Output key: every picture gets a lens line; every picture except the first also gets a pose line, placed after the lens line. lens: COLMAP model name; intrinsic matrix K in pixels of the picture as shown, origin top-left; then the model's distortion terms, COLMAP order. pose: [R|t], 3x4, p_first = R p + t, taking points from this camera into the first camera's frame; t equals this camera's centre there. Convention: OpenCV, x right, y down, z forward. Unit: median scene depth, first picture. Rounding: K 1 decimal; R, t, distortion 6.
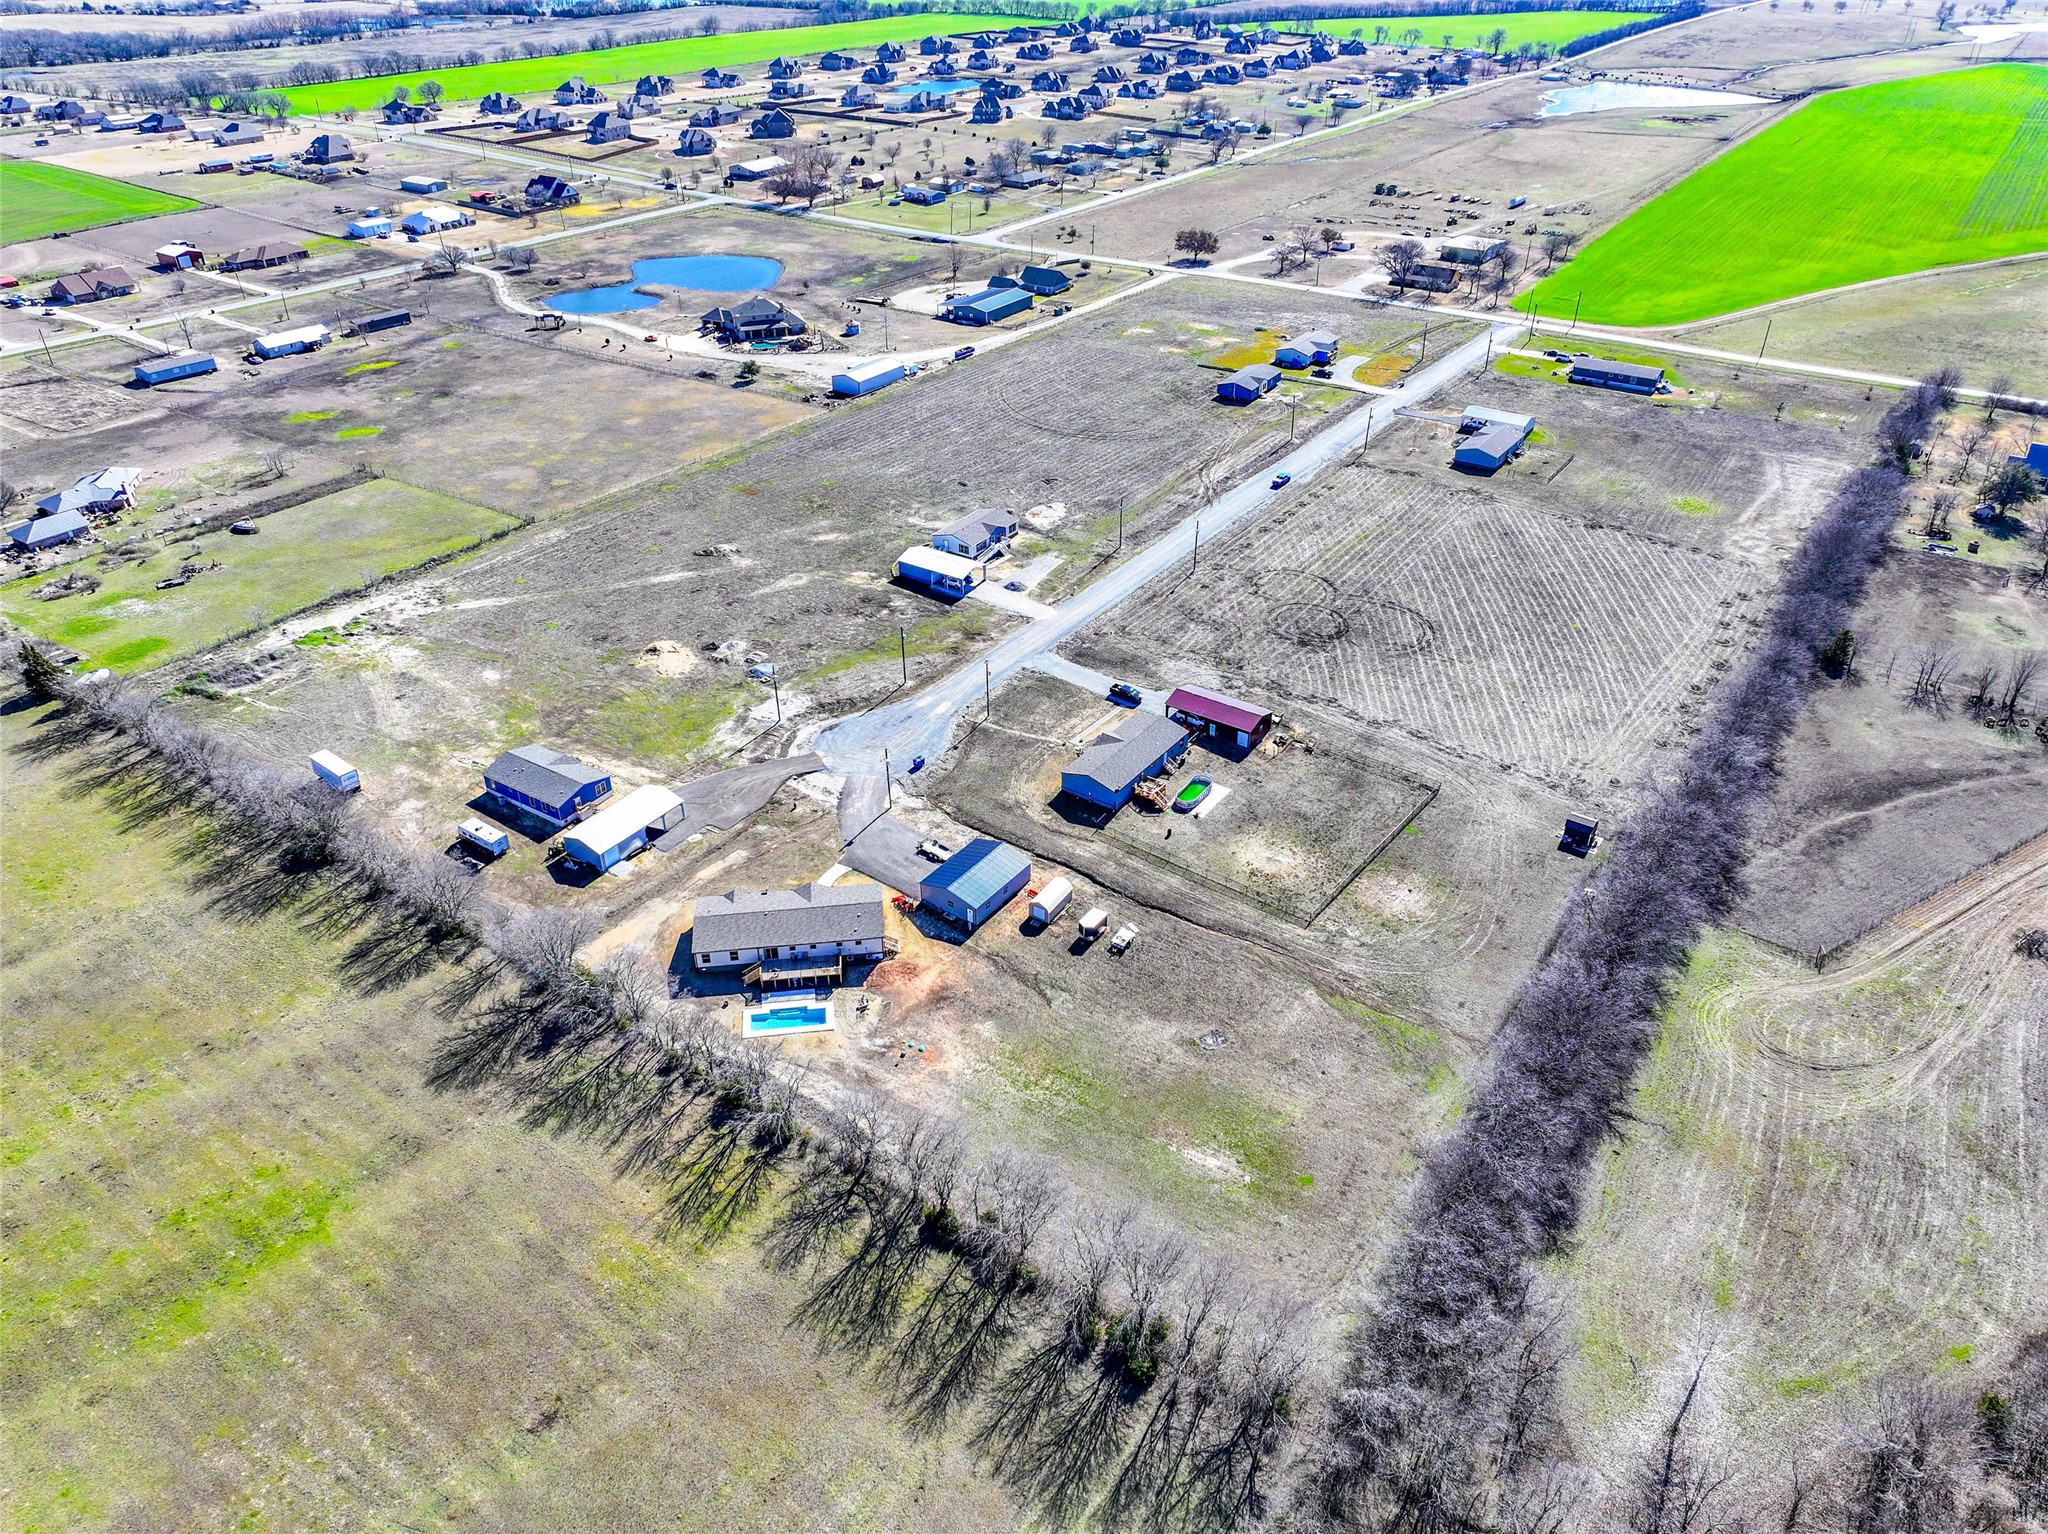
lens RADIAL K [[1427.1, 0, 1032.1], [0, 1427.1, 770.4], [0, 0, 1]] dist [-0.006801, 0.021605]
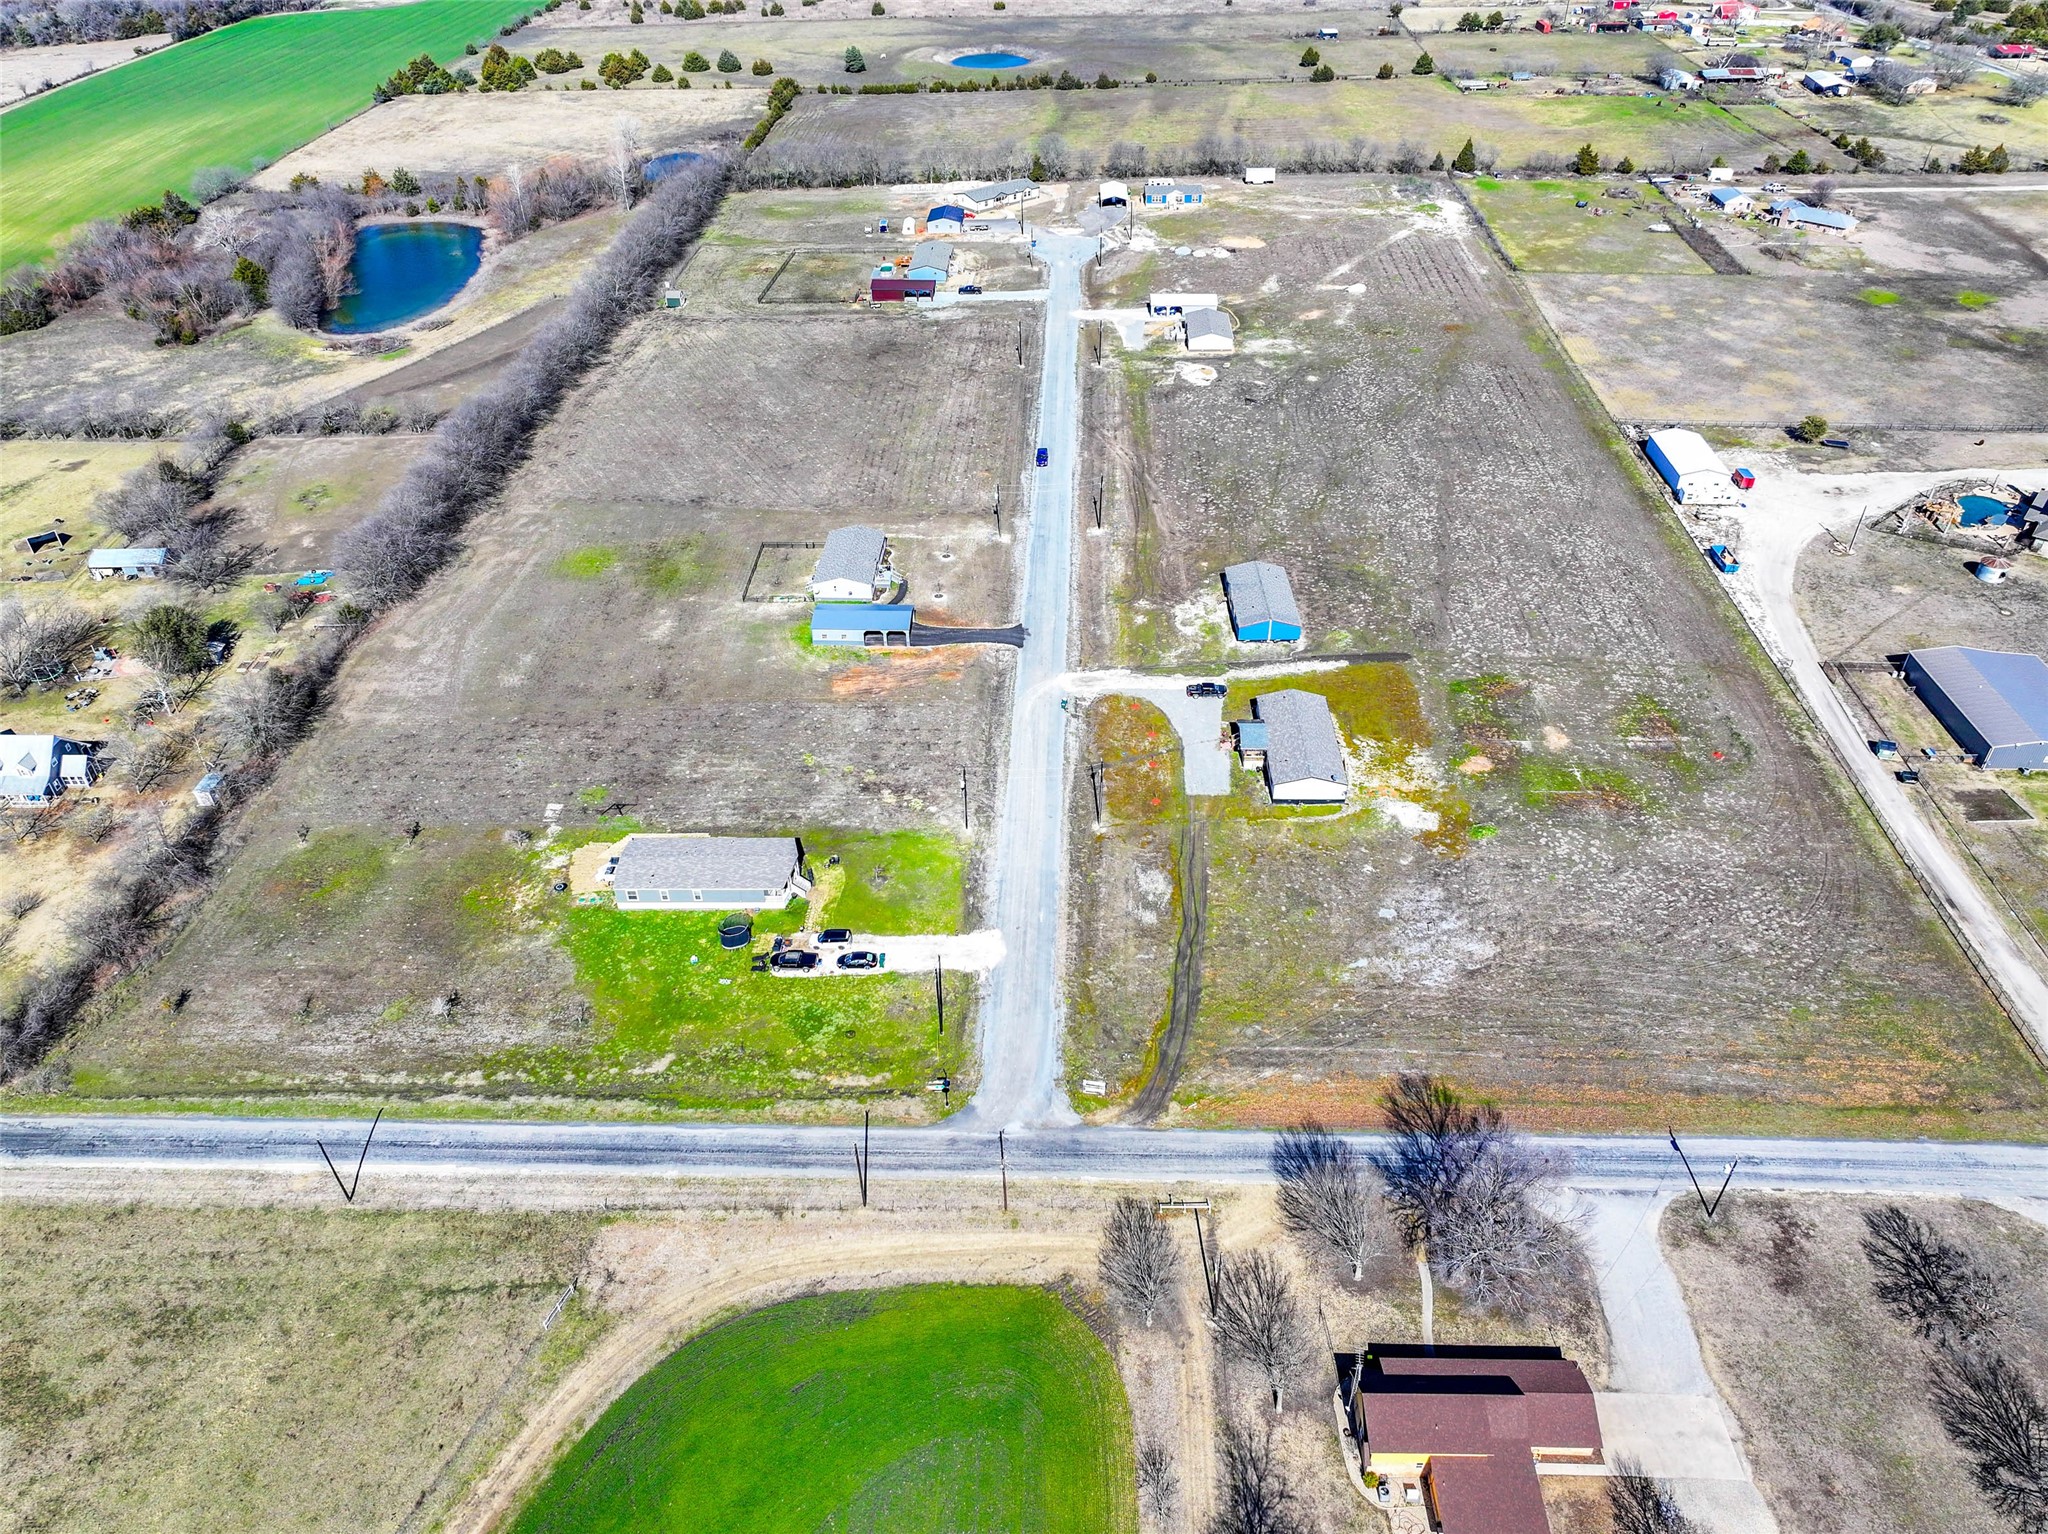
lens RADIAL K [[1427.1, 0, 1032.1], [0, 1427.1, 770.4], [0, 0, 1]] dist [-0.006801, 0.021605]
pose [[-0.841209, 0.335135, -0.424325, 0.680511], [-0.279932, 0.401473, 0.872042, -0.981166], [0.462607, 0.852352, -0.243907, 1.517031]]
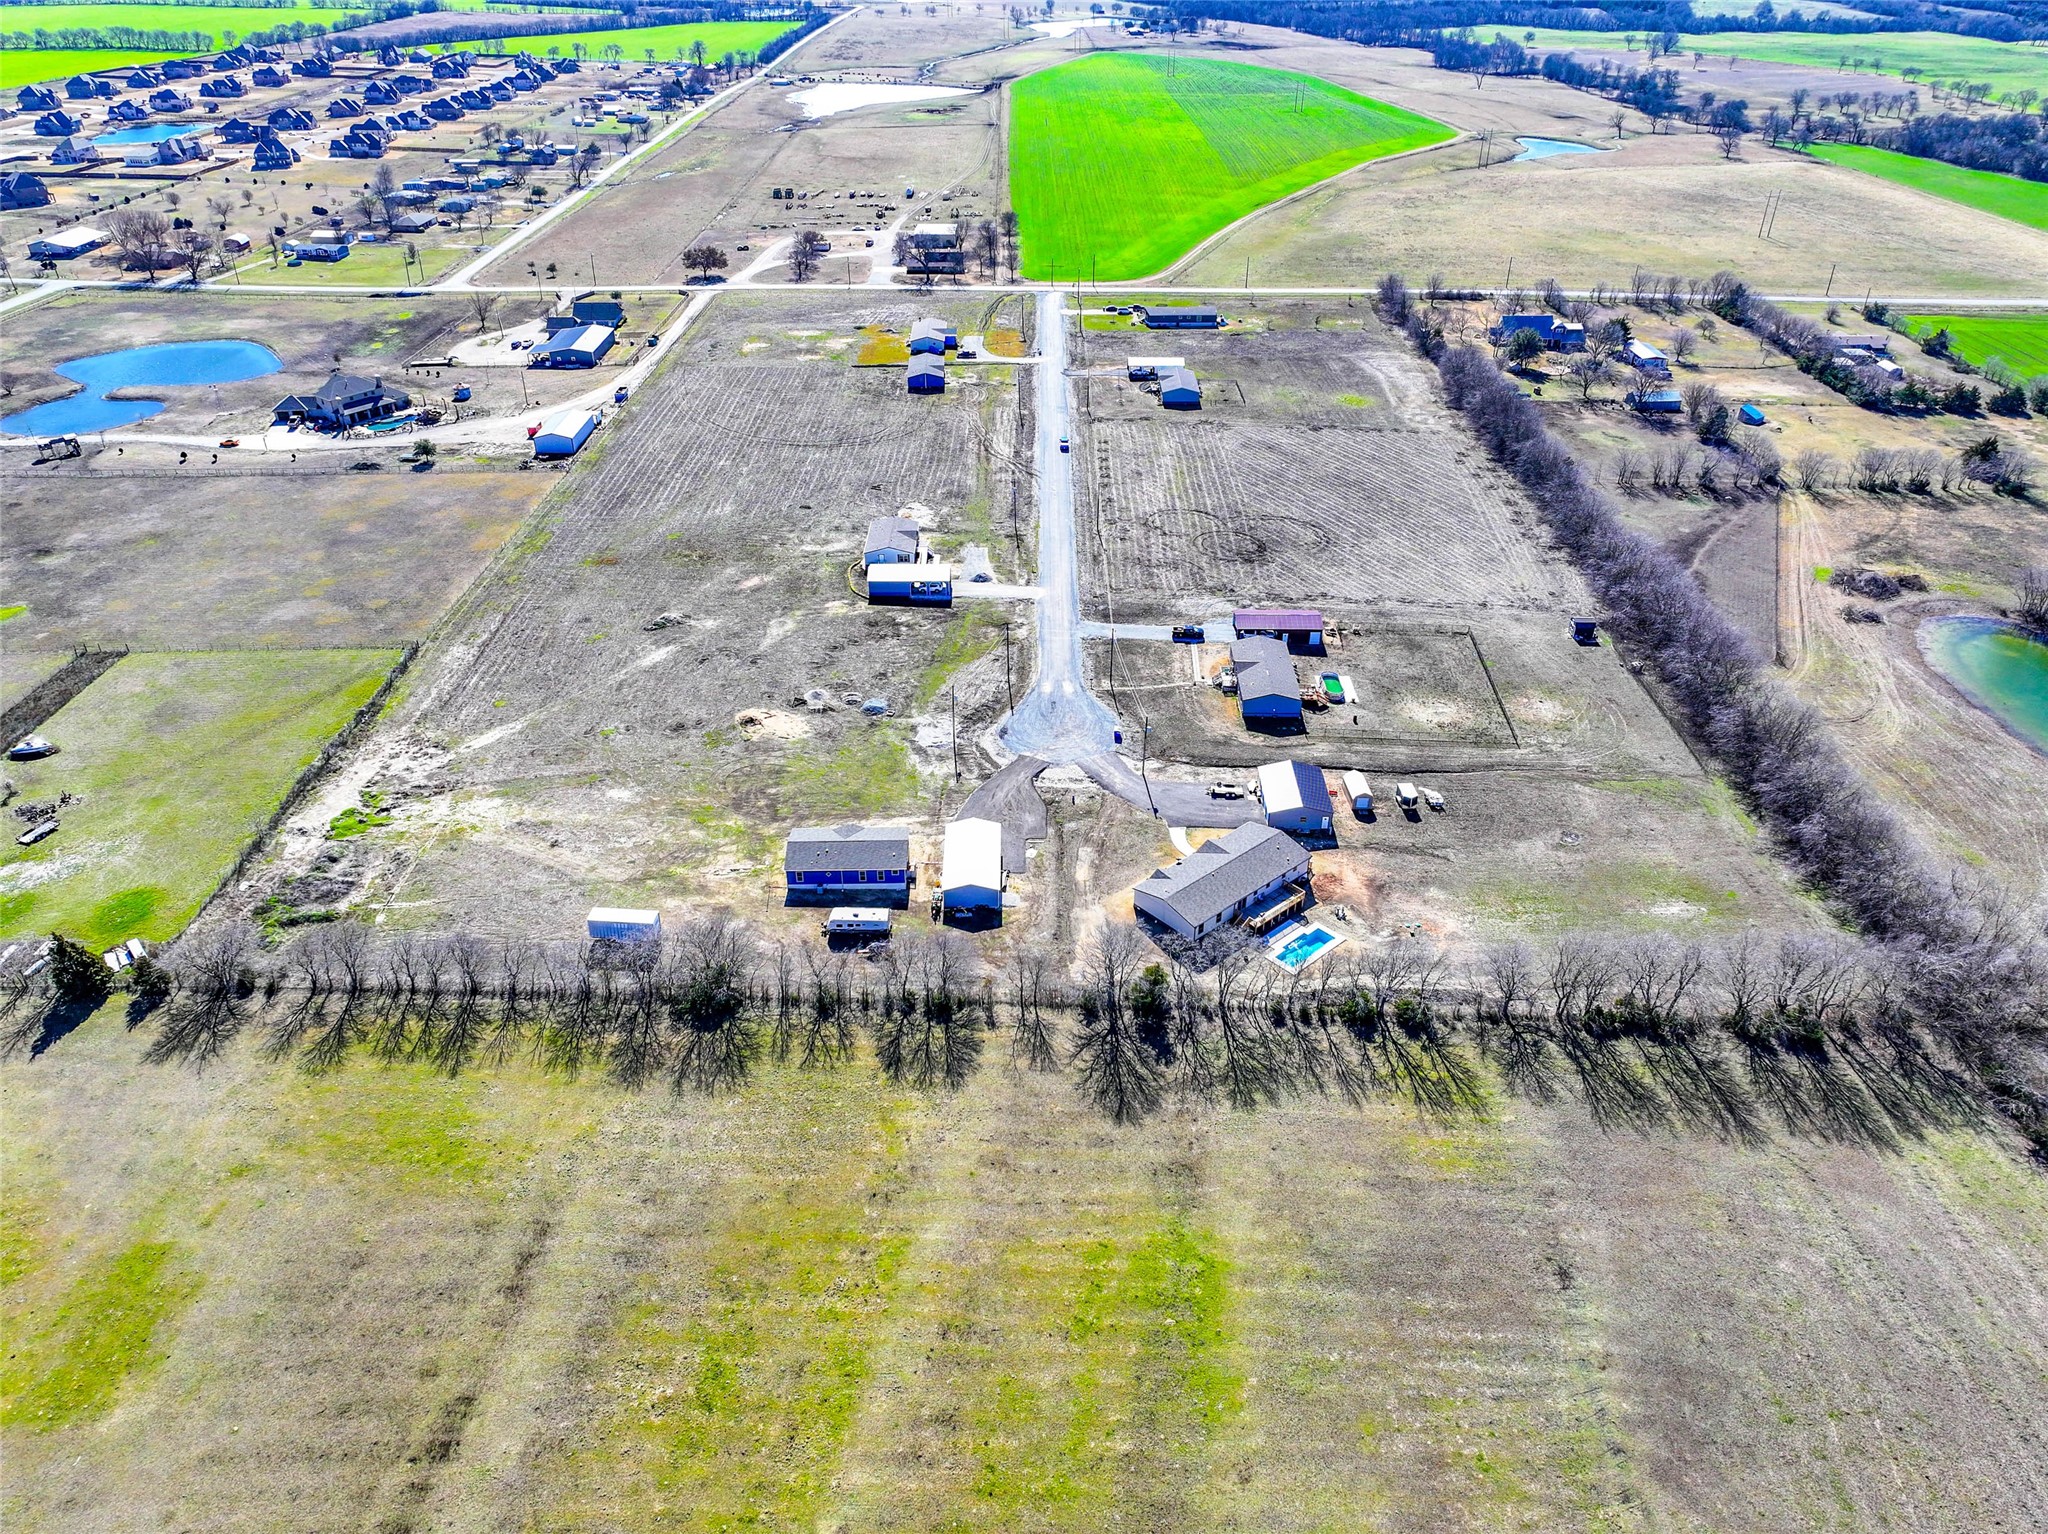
lens RADIAL K [[1427.1, 0, 1032.1], [0, 1427.1, 770.4], [0, 0, 1]] dist [-0.006801, 0.021605]
pose [[0.823730, -0.296184, 0.483472, -0.495628], [0.300199, 0.951211, 0.071256, -0.055735], [-0.480989, 0.086442, 0.872455, 0.086357]]
